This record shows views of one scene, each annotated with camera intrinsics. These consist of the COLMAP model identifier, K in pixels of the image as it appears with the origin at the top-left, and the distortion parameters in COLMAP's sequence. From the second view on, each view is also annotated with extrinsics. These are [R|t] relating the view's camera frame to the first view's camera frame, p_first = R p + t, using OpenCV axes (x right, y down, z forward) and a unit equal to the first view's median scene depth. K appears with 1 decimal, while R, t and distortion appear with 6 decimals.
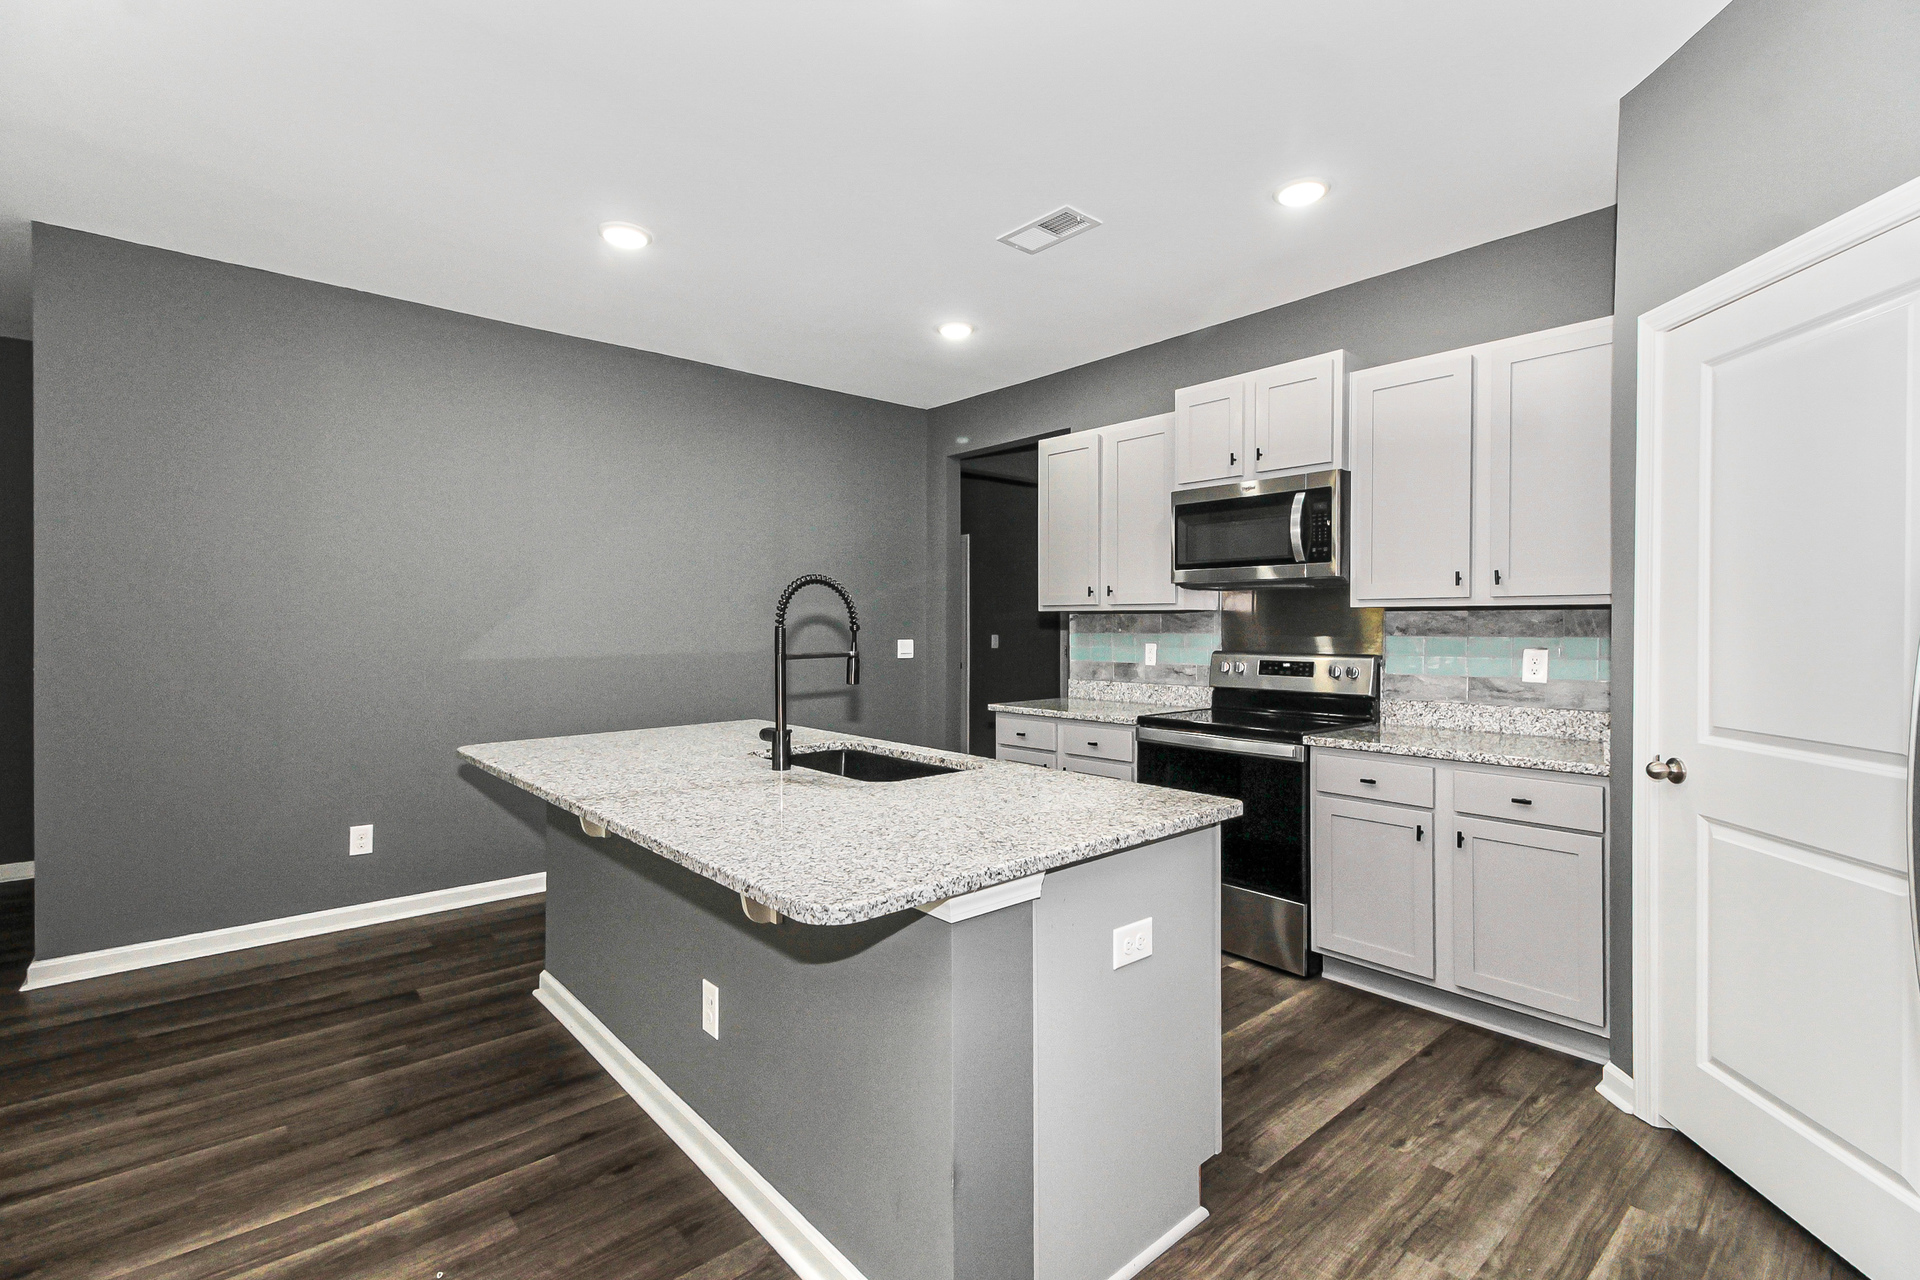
lens RADIAL K [[877.7, 0, 941.0], [0, 877.7, 626.0], [0, 0, 1]] dist [0.013493, -0.000935]
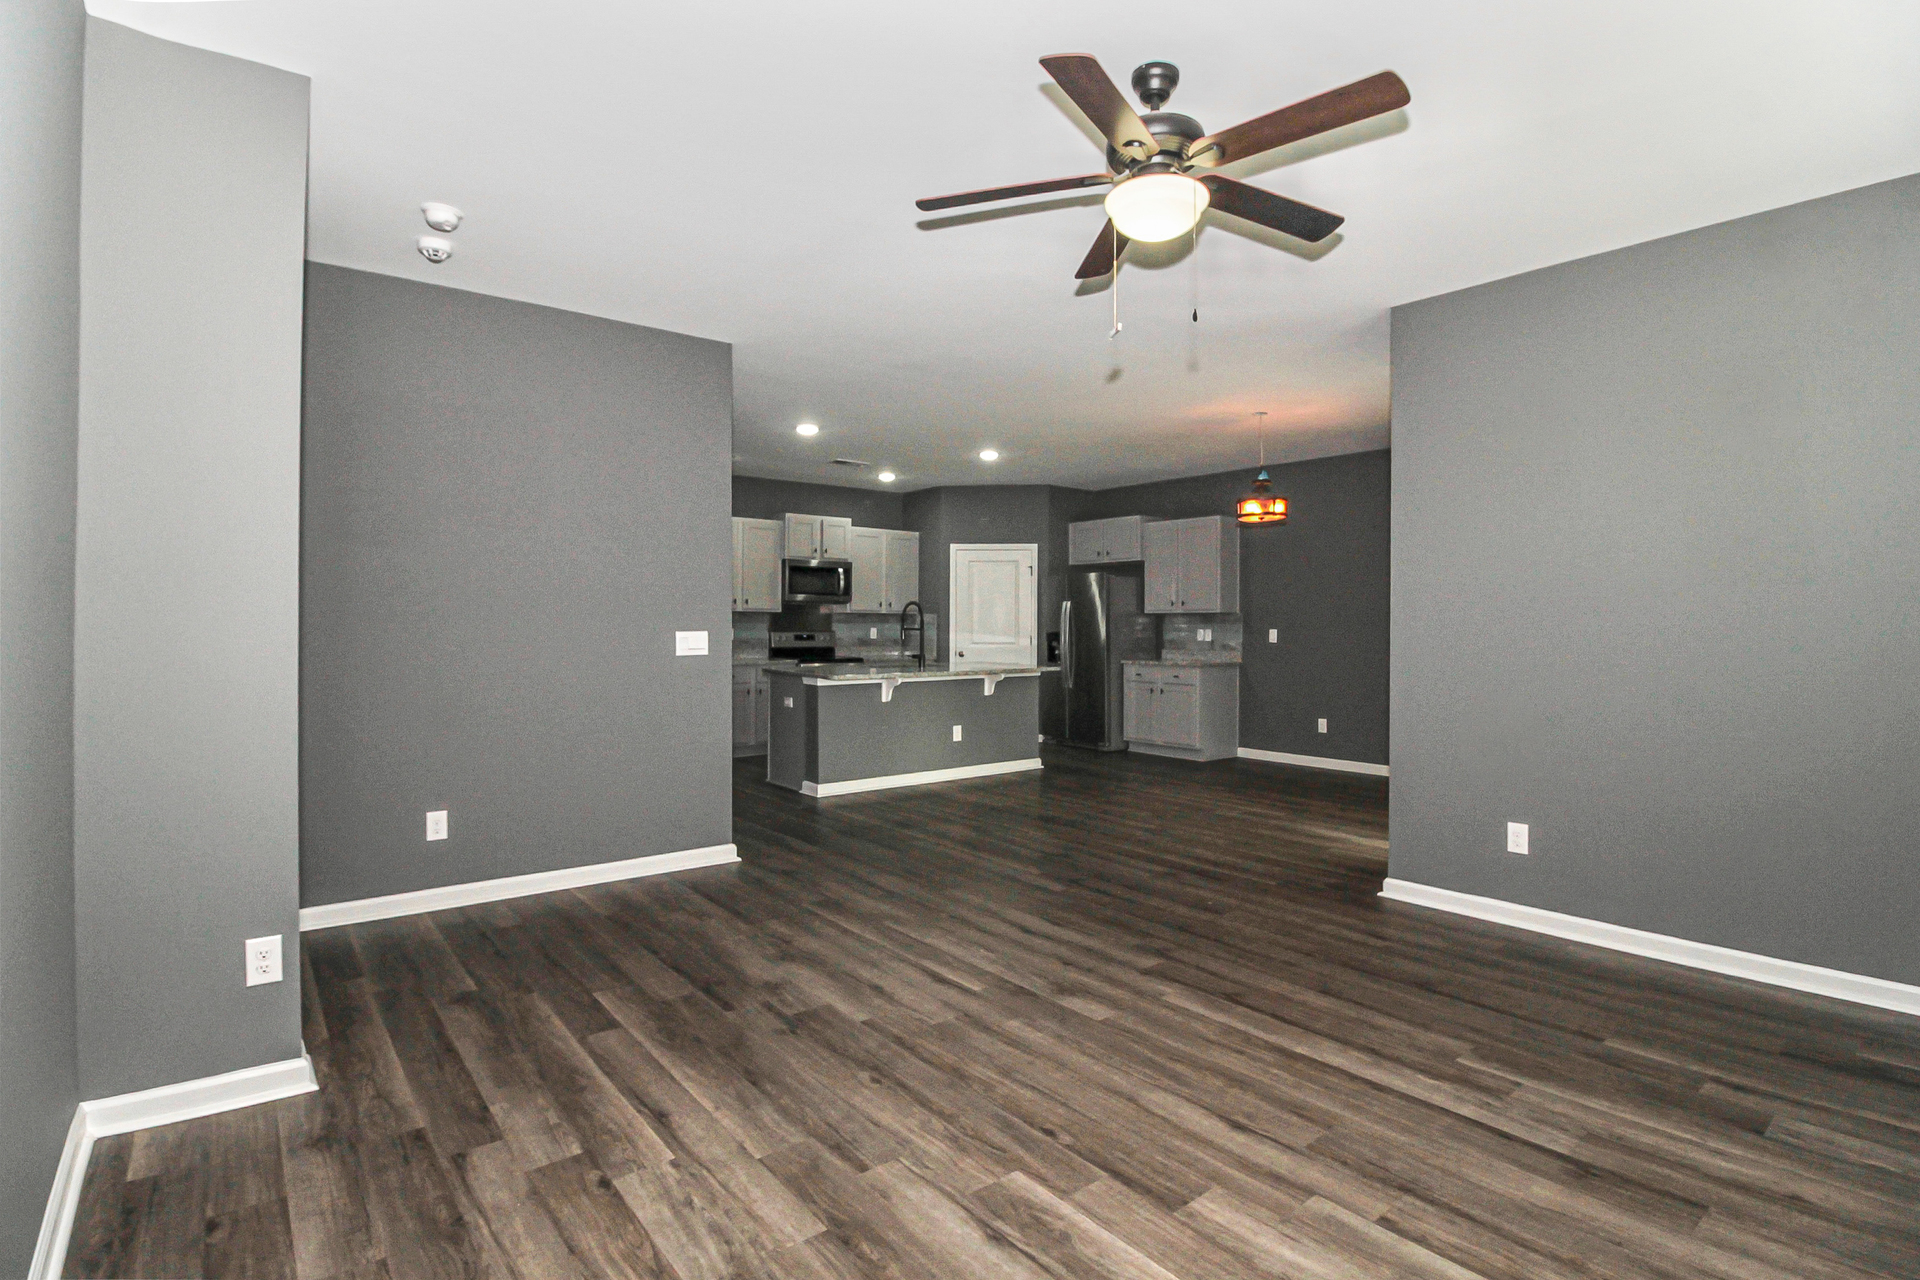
lens RADIAL K [[925.9, 0, 972.7], [0, 925.9, 627.1], [0, 0, 1]] dist [-0.036340, -0.000138]
pose [[0.024746, -0.003680, 0.999687, -2.436719], [-0.003611, 0.999986, 0.003770, 0.010358], [-0.999687, -0.003703, 0.024732, 0.559683]]
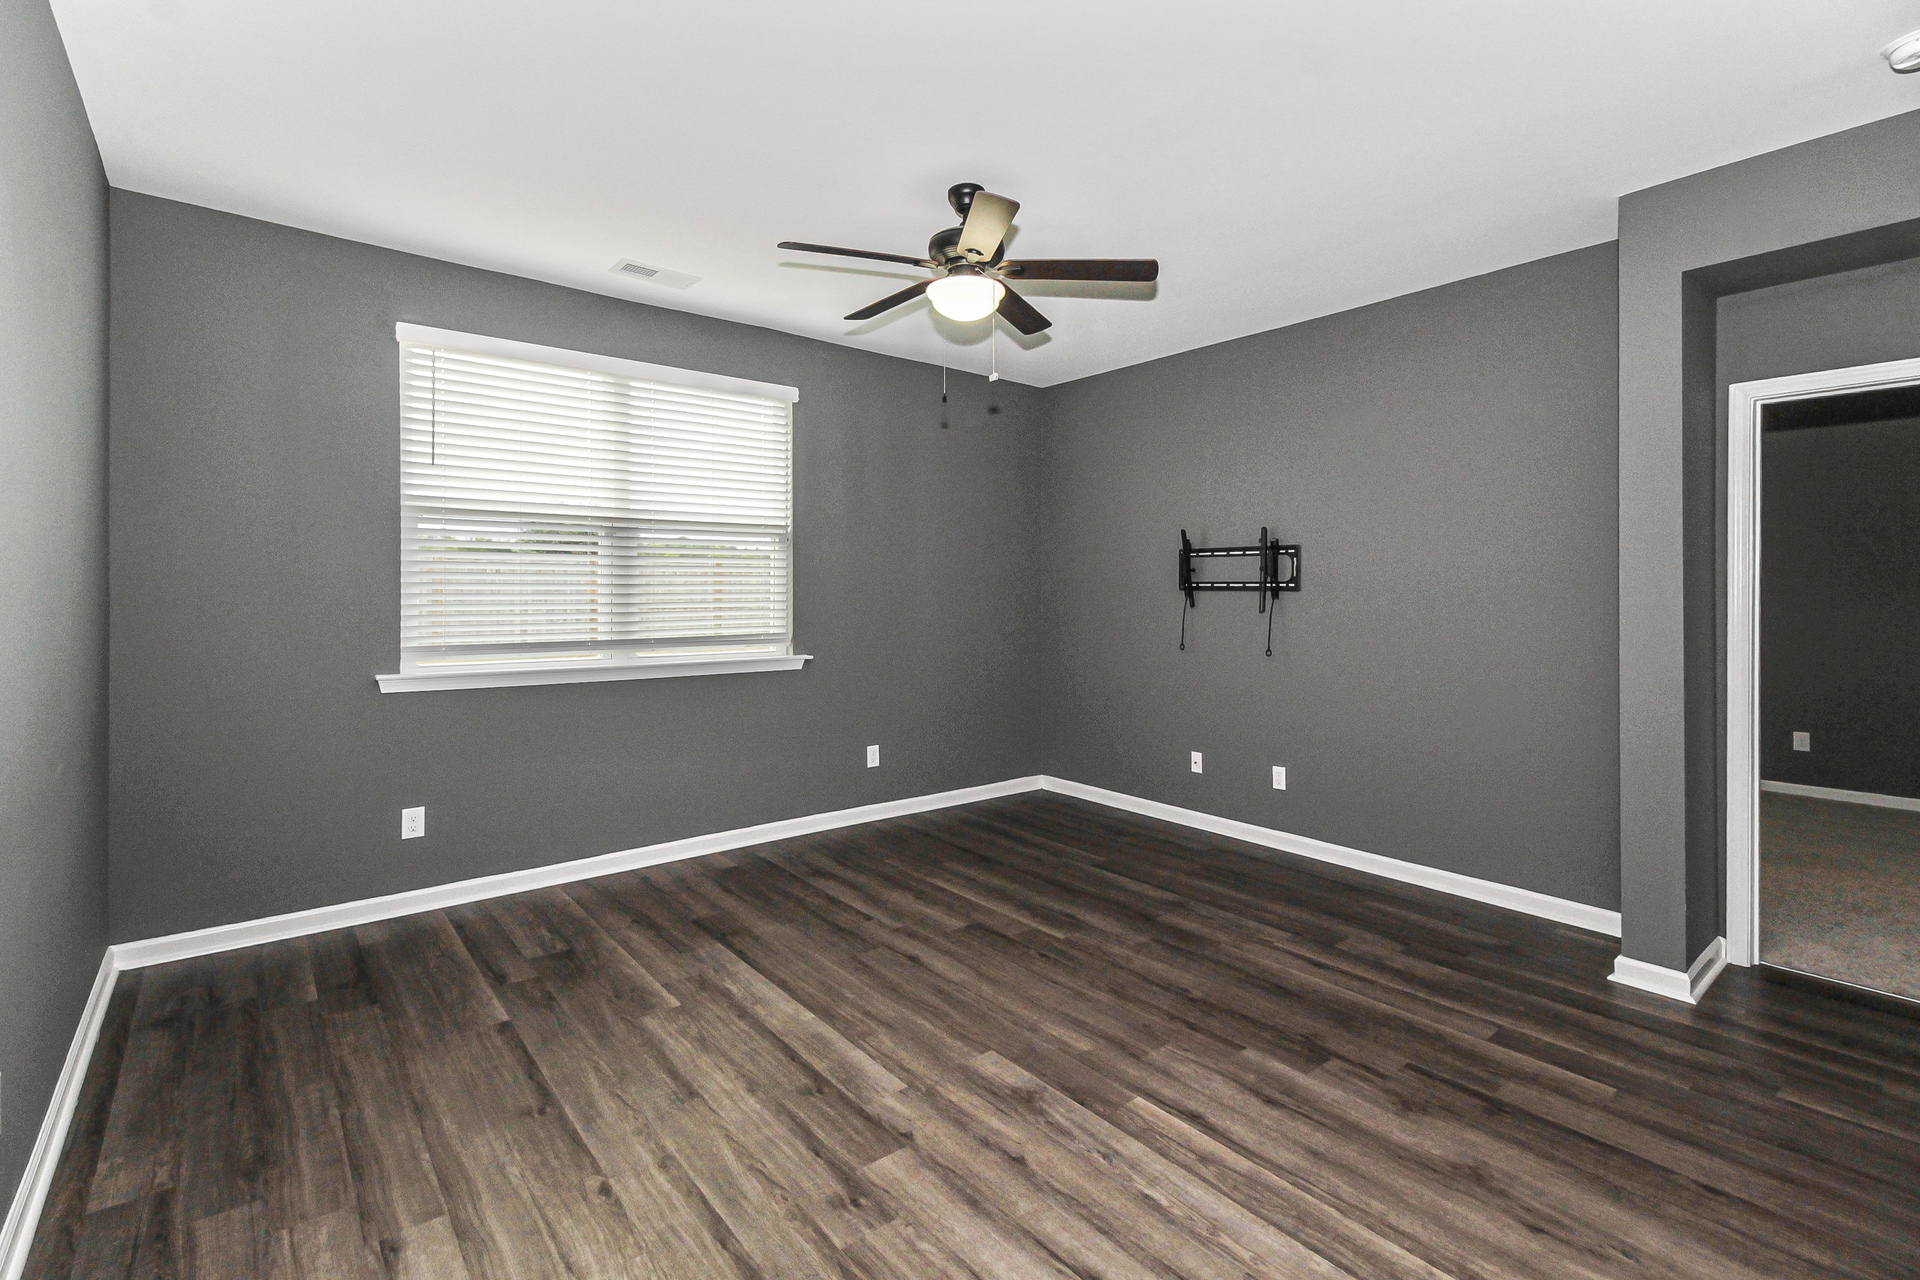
lens RADIAL K [[905.9, 0, 987.8], [0, 905.9, 589.6], [0, 0, 1]] dist [0.014452, 0.000065]
pose [[0.001869, -0.001287, -0.999997, -0.810864], [-0.002181, 0.999997, -0.001291, -0.014641], [0.999996, 0.002183, 0.001866, 0.458105]]
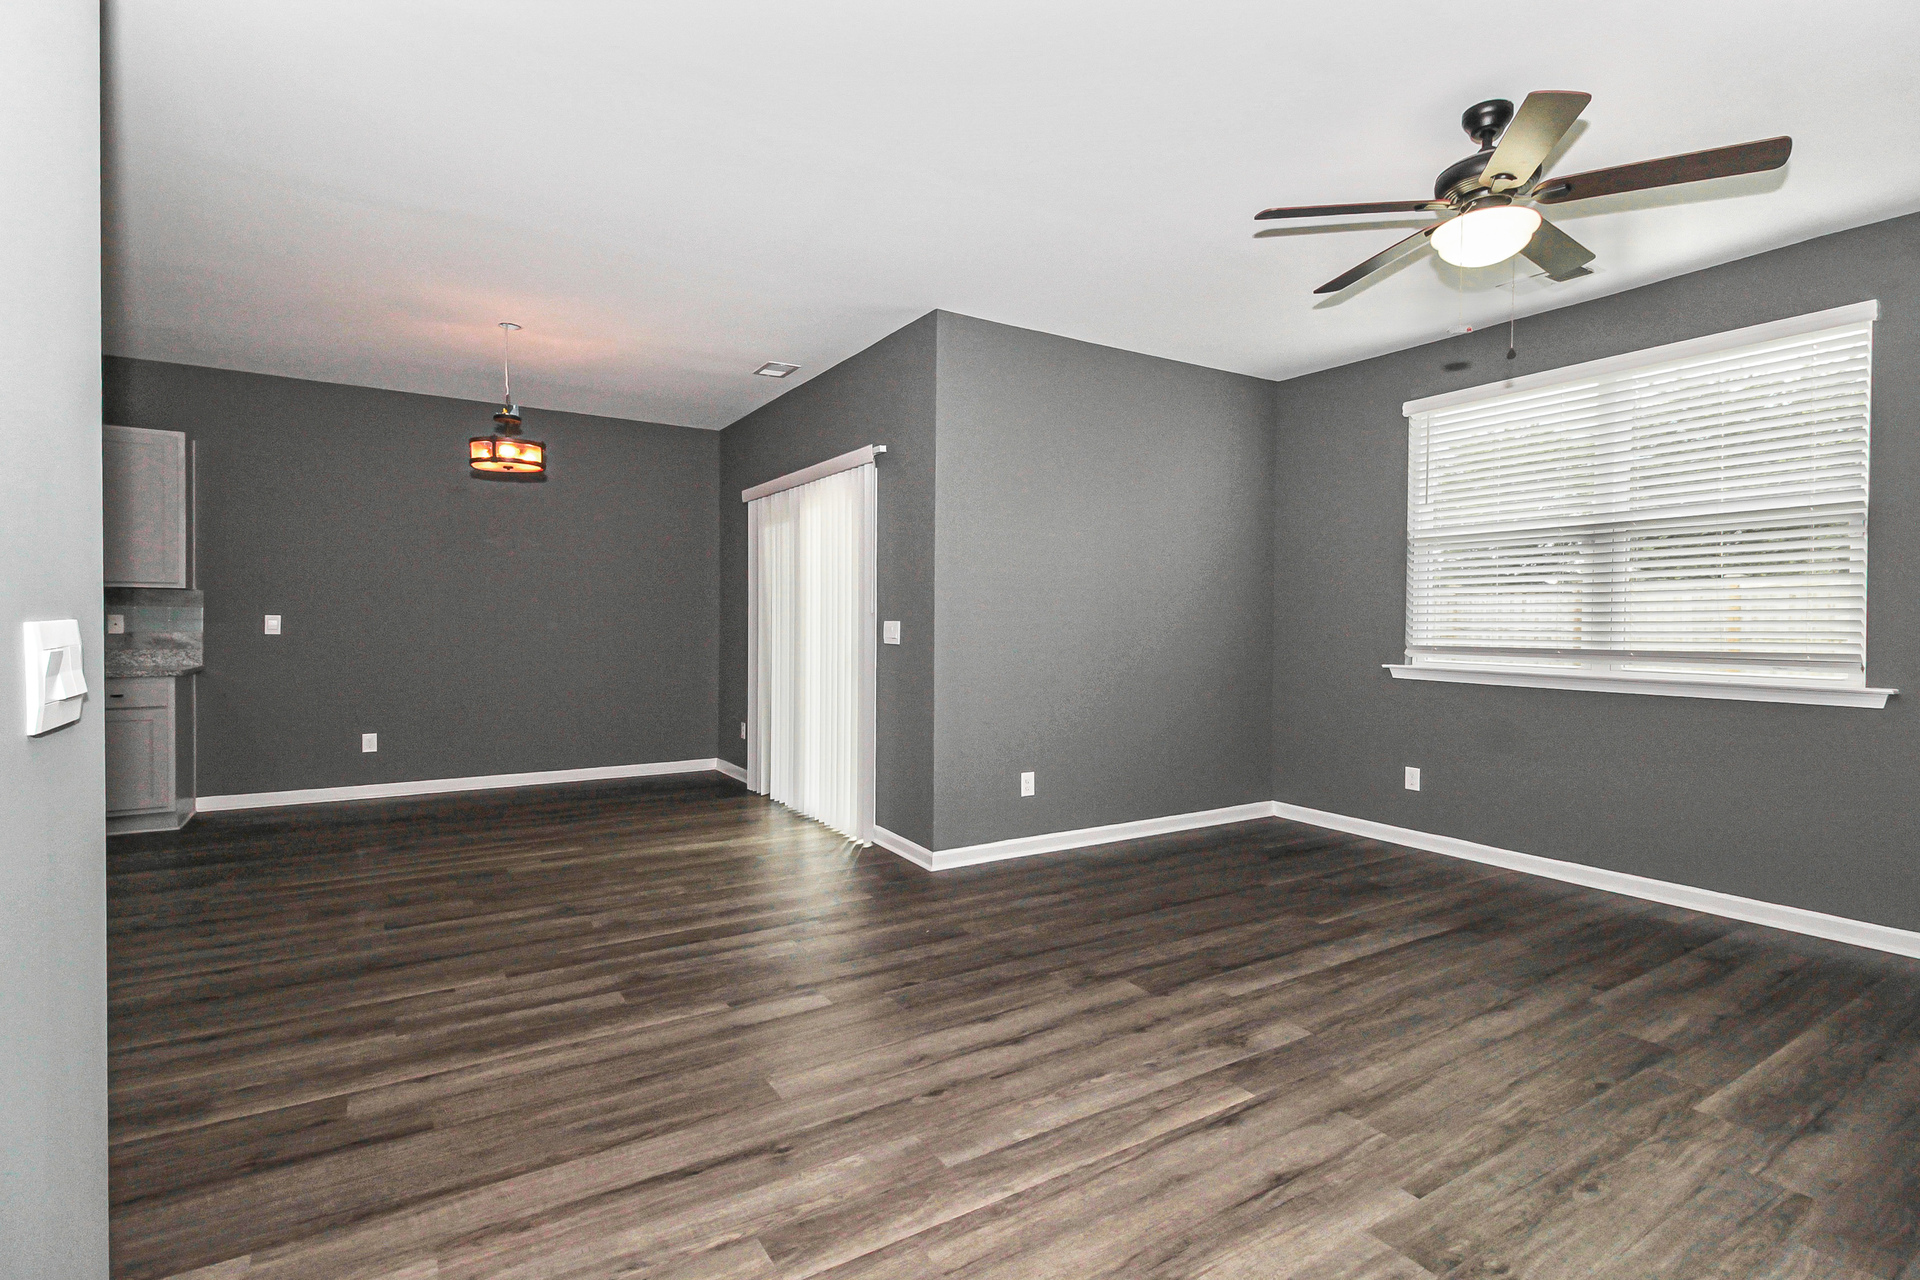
lens RADIAL K [[888.8, 0, 939.0], [0, 888.8, 638.9], [0, 0, 1]] dist [0.028137, -0.014144]
pose [[-0.988100, -0.011359, 0.153391, -1.381563], [-0.008322, 0.999757, 0.020427, 0.022572], [-0.153586, 0.018907, -0.987954, 1.272540]]
